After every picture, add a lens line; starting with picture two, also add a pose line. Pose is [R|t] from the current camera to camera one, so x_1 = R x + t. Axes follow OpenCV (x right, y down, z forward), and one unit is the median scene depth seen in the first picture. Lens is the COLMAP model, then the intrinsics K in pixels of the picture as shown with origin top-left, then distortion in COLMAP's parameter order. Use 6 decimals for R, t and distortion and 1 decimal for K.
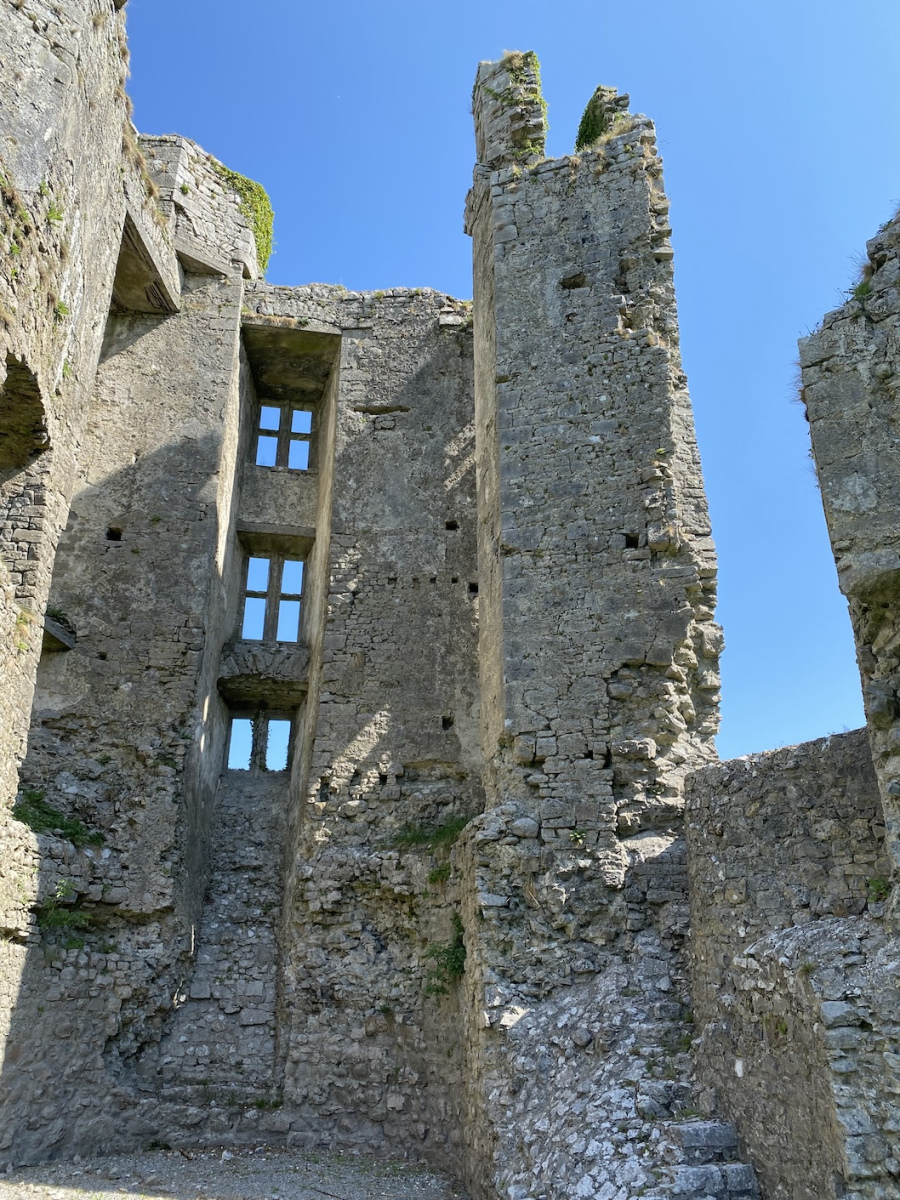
lens RADIAL K [[914.3, 0, 443.2], [0, 914.3, 603.6], [0, 0, 1]] dist [0.049111, -0.063847]
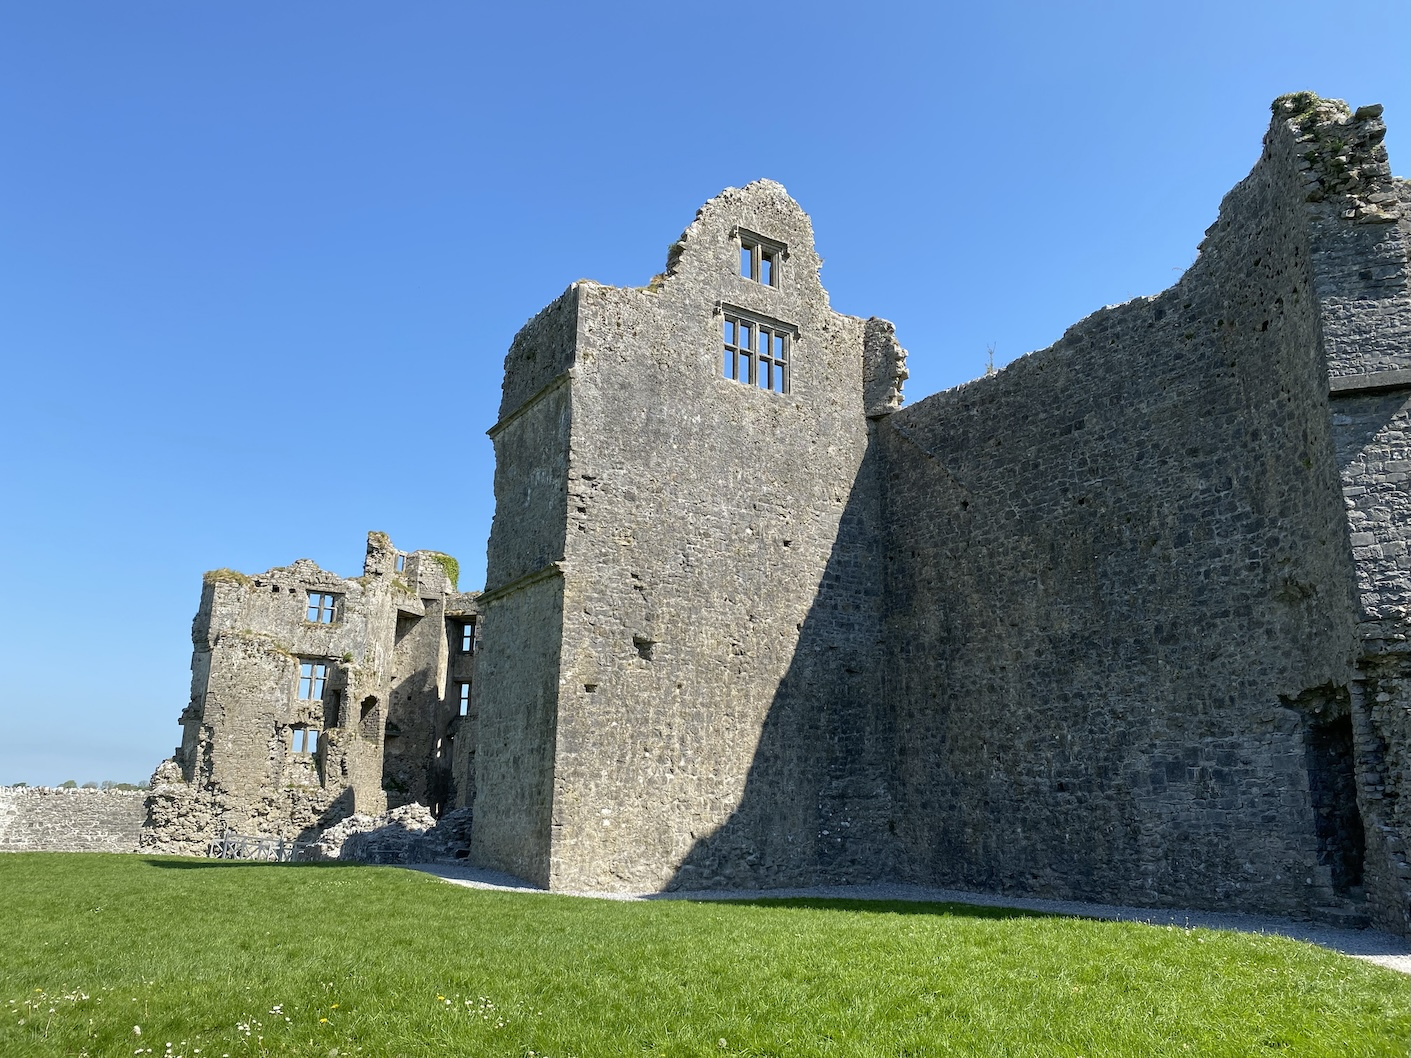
lens RADIAL K [[1075.1, 0, 706.8], [0, 1075.1, 520.1], [0, 0, 1]] dist [0.049111, -0.063847]
pose [[0.954110, -0.078801, -0.288901, 1.997941], [0.117121, 0.986103, 0.117828, -1.121721], [0.275602, -0.146257, 0.950080, -2.523865]]
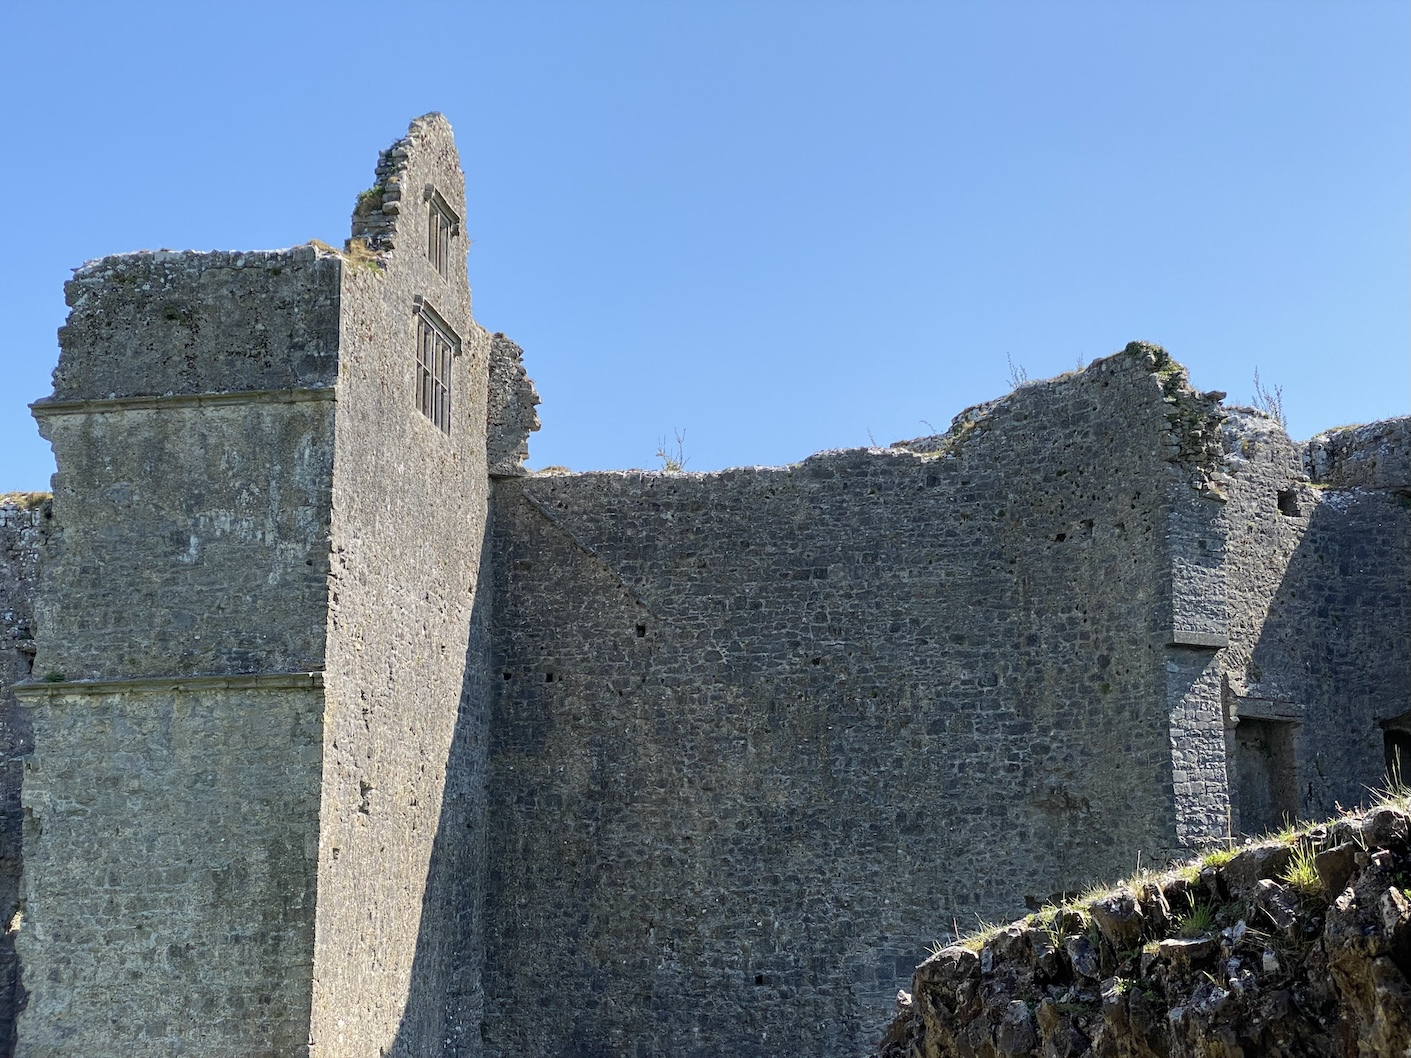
lens RADIAL K [[2110.5, 0, 714.9], [0, 2110.5, 553.5], [0, 0, 1]] dist [0.127575, 0.000000]
pose [[0.862780, 0.088110, 0.497842, 0.671243], [-0.187119, 0.970422, 0.152537, -1.407662], [-0.469677, -0.224762, 0.853748, -3.078092]]
